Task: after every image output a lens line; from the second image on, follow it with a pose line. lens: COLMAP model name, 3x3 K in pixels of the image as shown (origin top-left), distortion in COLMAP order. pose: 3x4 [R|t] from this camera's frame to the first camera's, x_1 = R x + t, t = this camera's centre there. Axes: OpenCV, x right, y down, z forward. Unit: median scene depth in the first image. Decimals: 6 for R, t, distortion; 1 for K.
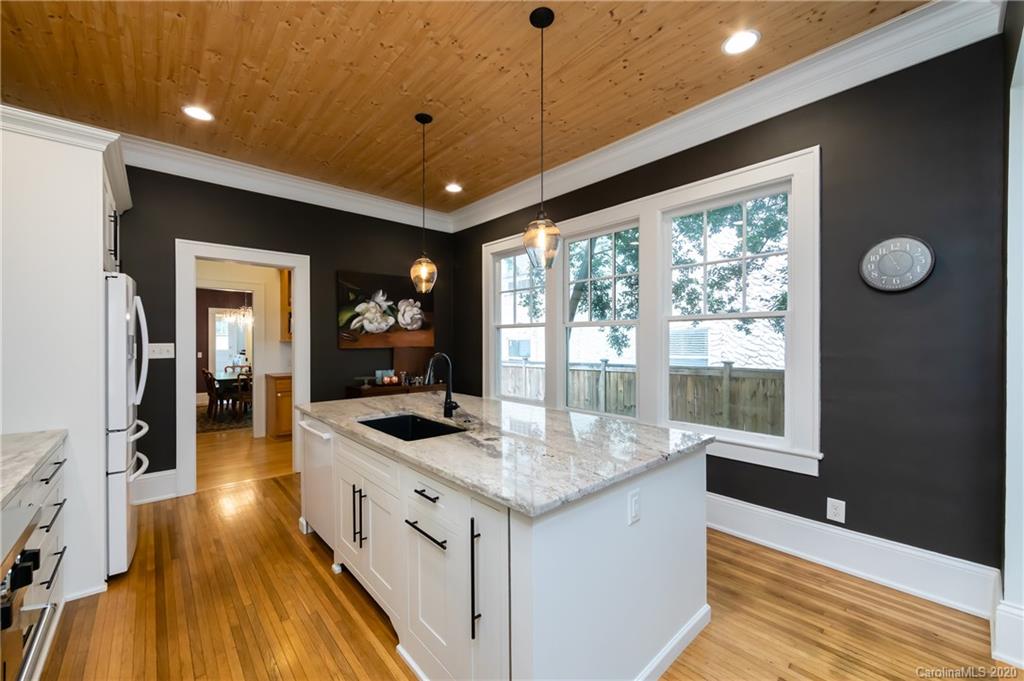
lens RADIAL K [[395.6, 0, 517.0], [0, 395.6, 342.1], [0, 0, 1]] dist [-0.000414, 0.000010]
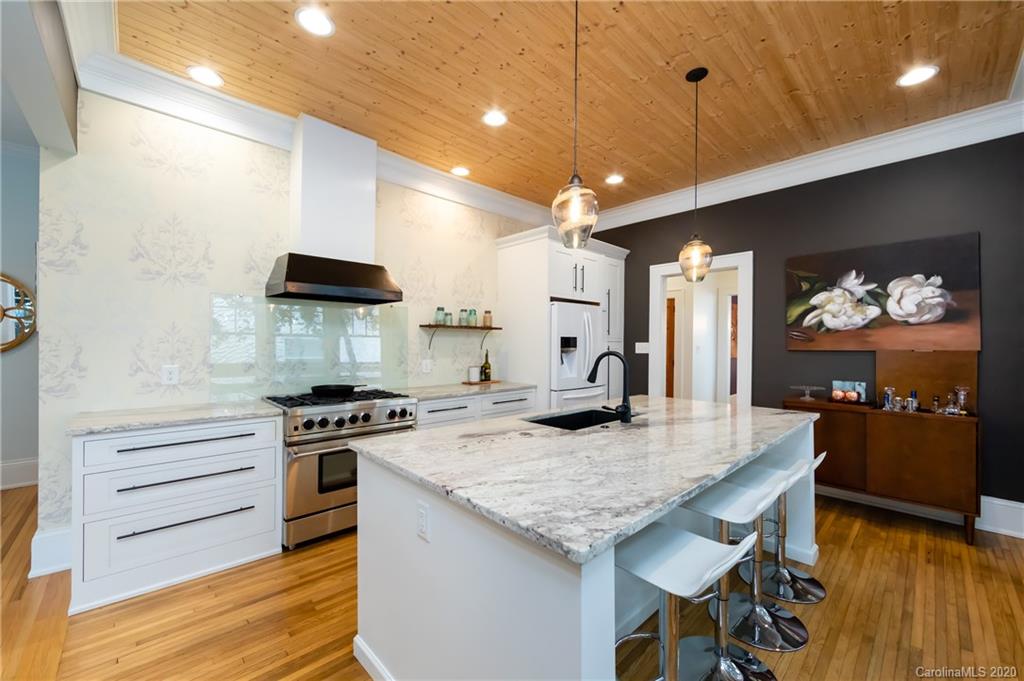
lens RADIAL K [[400.4, 0, 514.3], [0, 400.4, 343.2], [0, 0, 1]] dist [-0.001521, -0.000121]
pose [[0.025957, 0.002894, -0.999659, 0.377647], [-0.007631, 0.999967, 0.002697, 0.004029], [0.999634, 0.007558, 0.025978, 0.369739]]
